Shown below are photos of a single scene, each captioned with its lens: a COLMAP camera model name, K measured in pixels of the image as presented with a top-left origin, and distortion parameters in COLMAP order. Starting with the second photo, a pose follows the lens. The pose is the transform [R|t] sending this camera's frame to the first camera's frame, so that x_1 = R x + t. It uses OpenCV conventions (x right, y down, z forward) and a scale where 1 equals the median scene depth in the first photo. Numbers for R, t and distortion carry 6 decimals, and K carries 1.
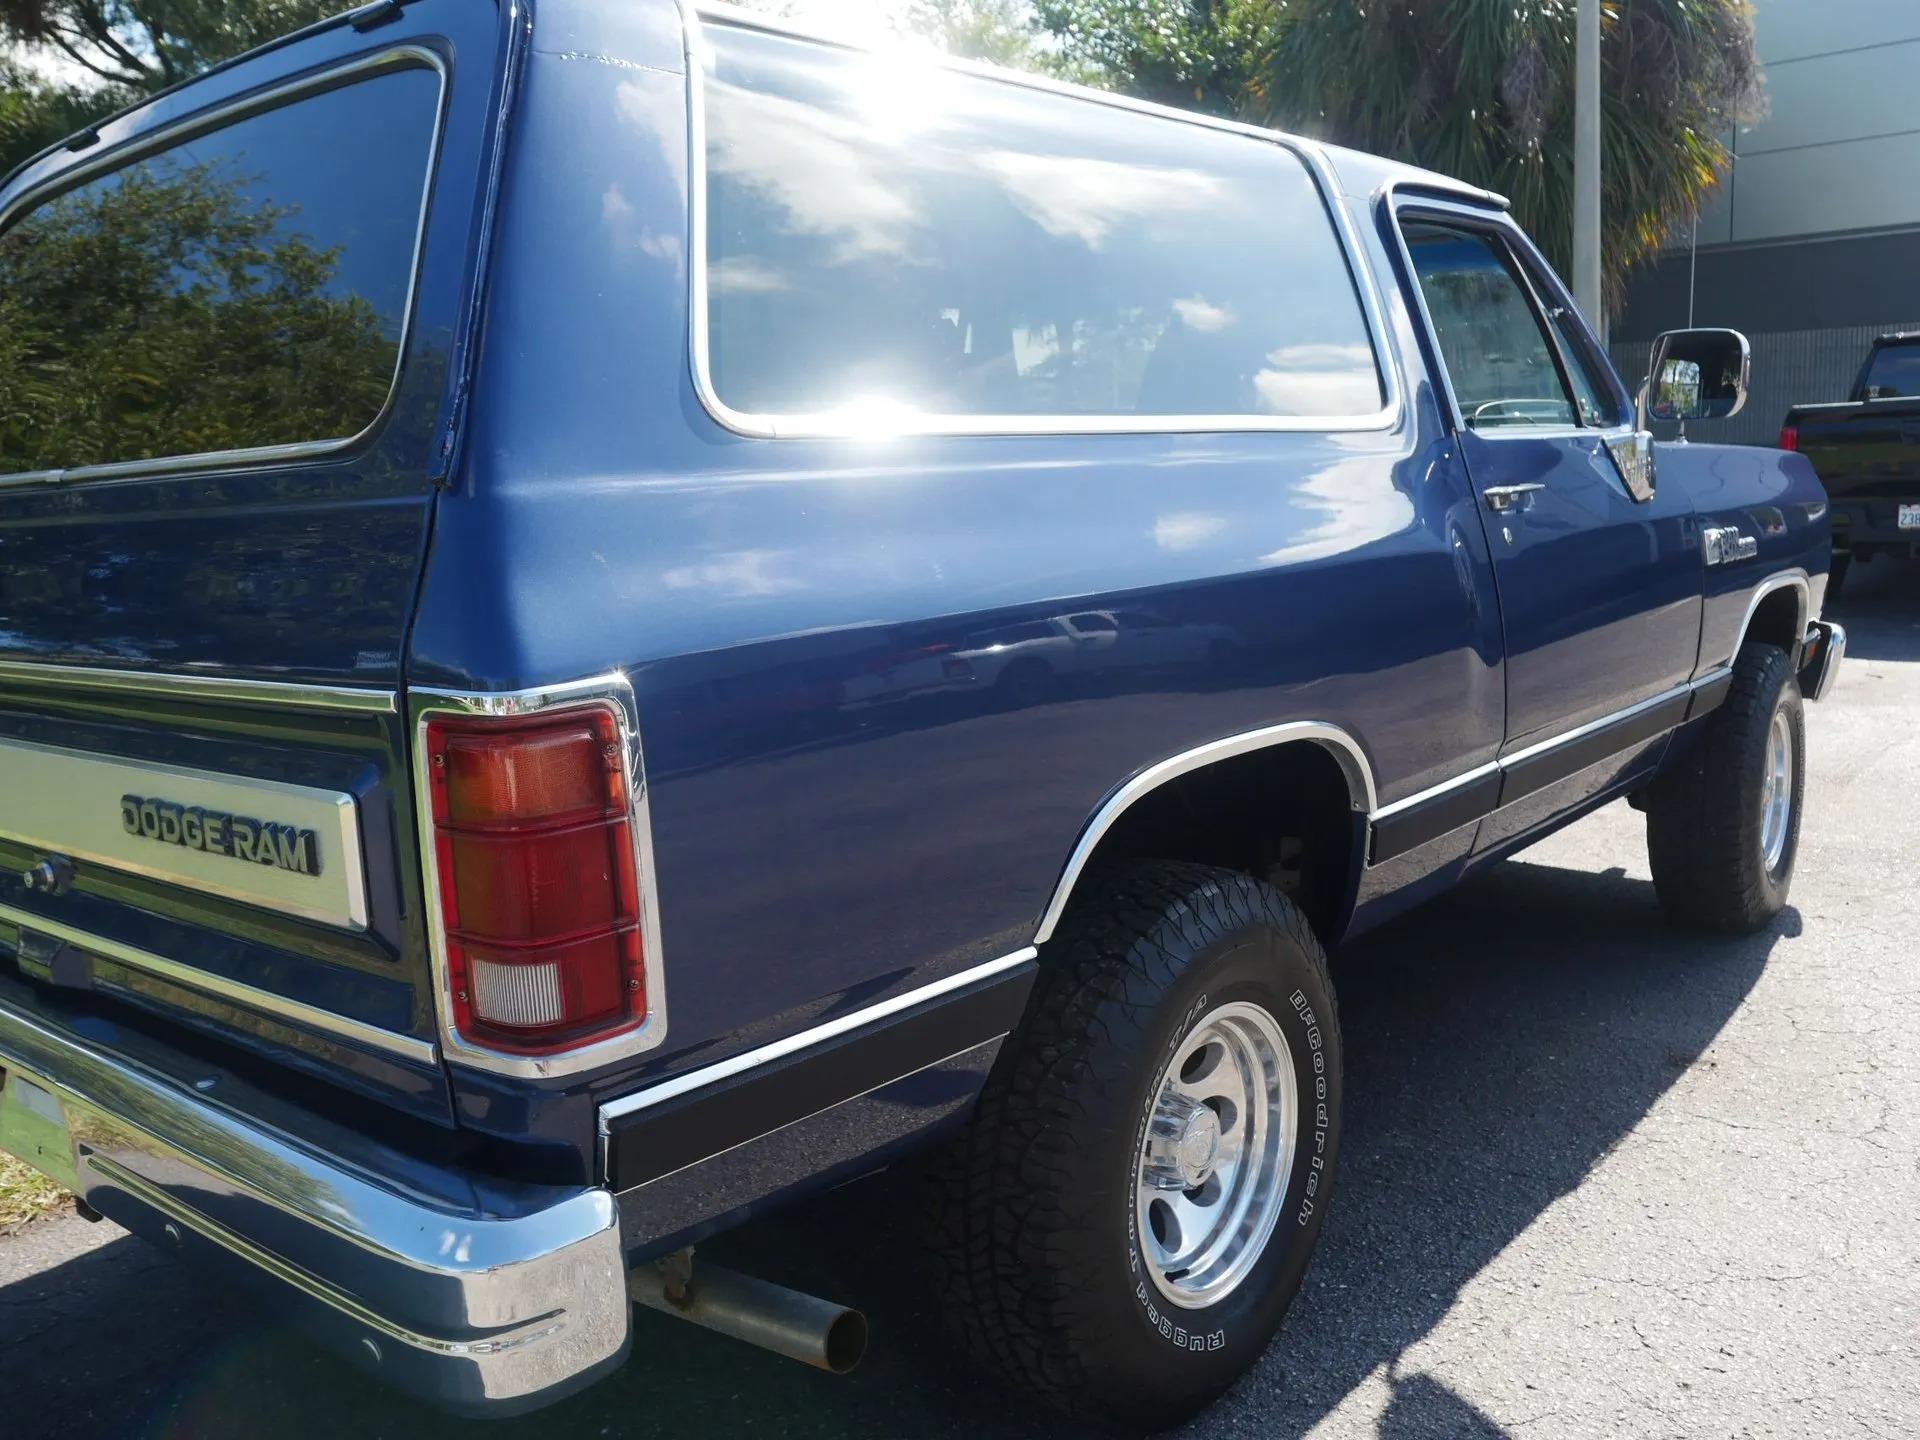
lens RADIAL K [[1633.4, 0, 959.3], [0, 1633.4, 747.0], [0, 0, 1]] dist [-0.013551, -0.011519]
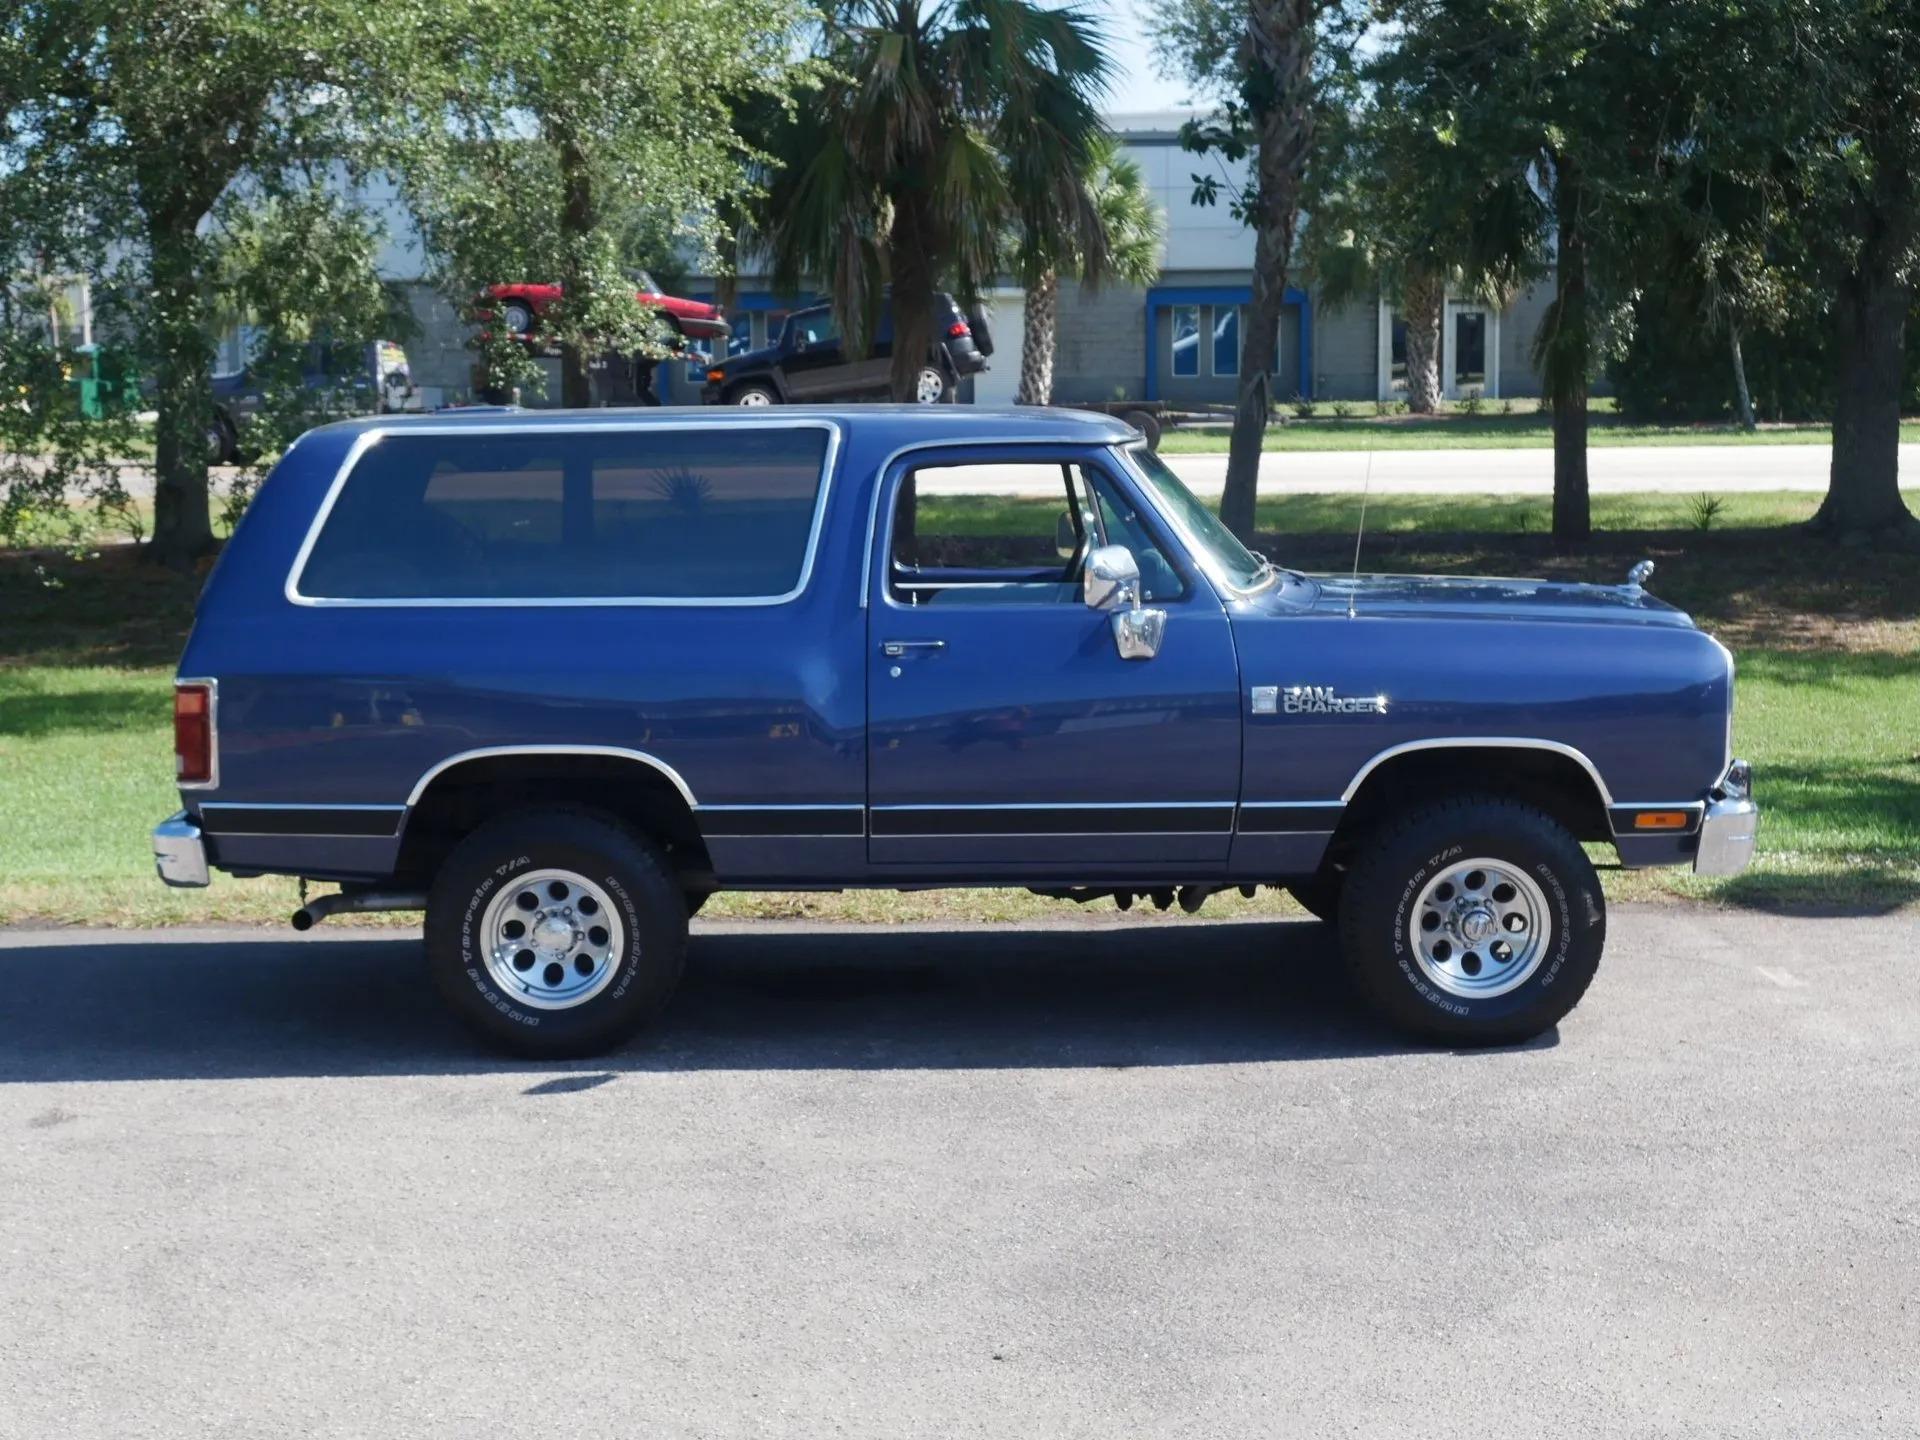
lens RADIAL K [[2922.1, 0, 967.0], [0, 2922.1, 730.2], [0, 0, 1]] dist [0.024904, 0.000000]
pose [[0.657604, 0.135953, -0.740995, 3.305654], [-0.148734, 0.987652, 0.049213, -0.290682], [0.738536, 0.077849, 0.669704, -1.184313]]
